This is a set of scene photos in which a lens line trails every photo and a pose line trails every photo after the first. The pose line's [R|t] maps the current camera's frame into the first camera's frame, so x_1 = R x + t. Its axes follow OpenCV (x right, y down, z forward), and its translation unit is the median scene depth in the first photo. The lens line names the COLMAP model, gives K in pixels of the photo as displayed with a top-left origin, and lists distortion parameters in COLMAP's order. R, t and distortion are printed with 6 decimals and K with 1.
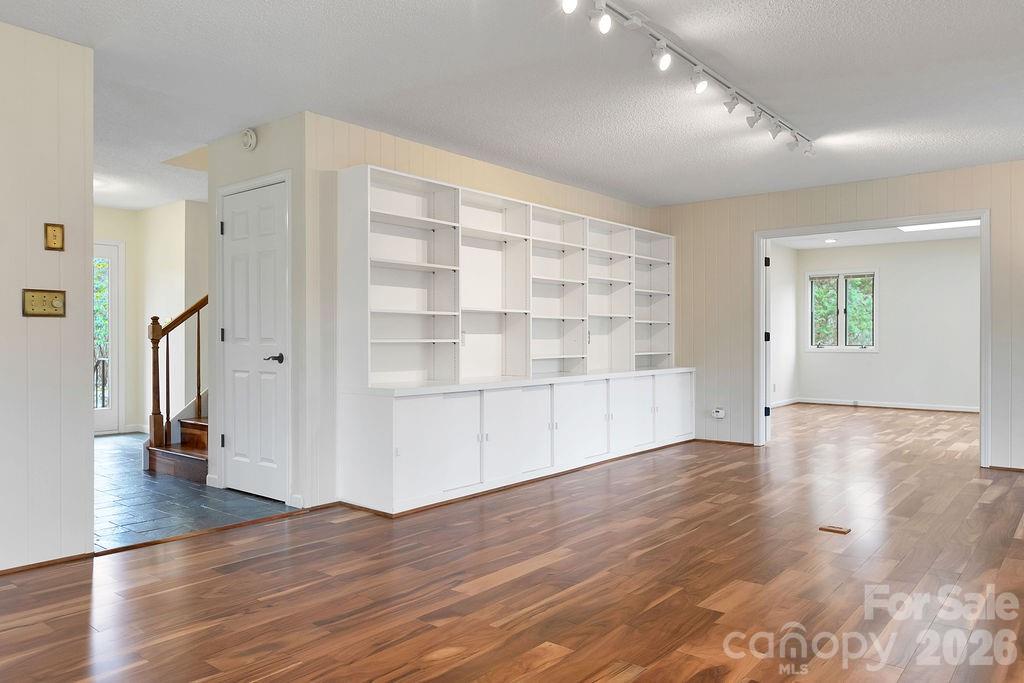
lens RADIAL K [[712.2, 0, 513.4], [0, 712.2, 341.3], [0, 0, 1]] dist [-0.006365, 0.000166]
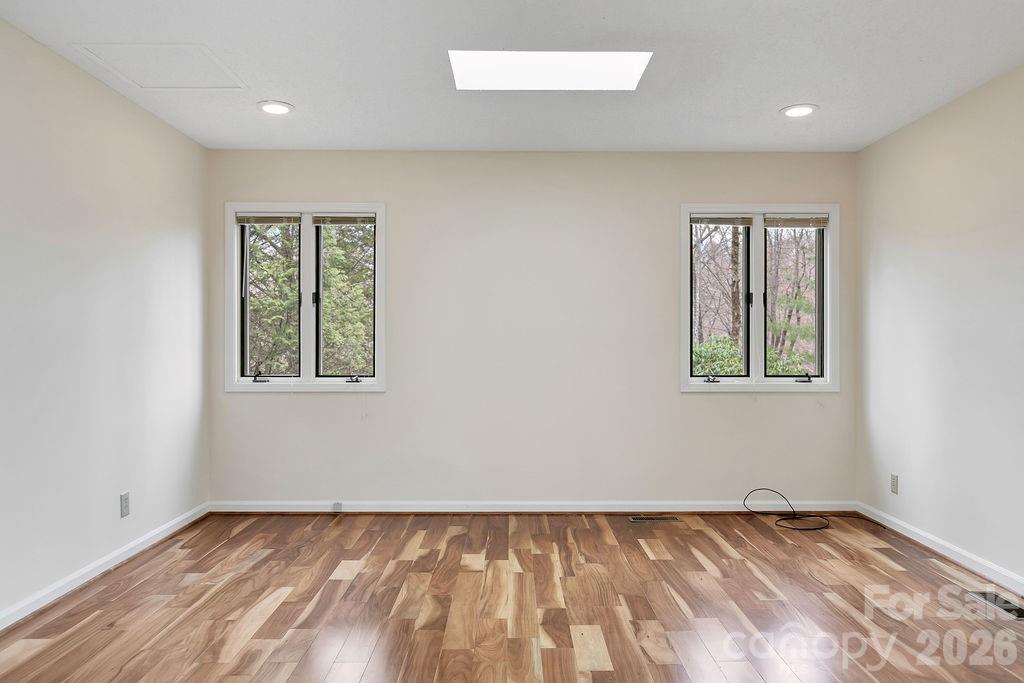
lens RADIAL K [[698.2, 0, 514.6], [0, 698.2, 343.2], [0, 0, 1]] dist [0.006072, 0.000066]
pose [[0.764968, 0.000003, 0.644068, 0.275651], [-0.000480, 1.000000, 0.000566, -0.014113], [-0.644068, -0.000742, 0.764968, 0.575387]]
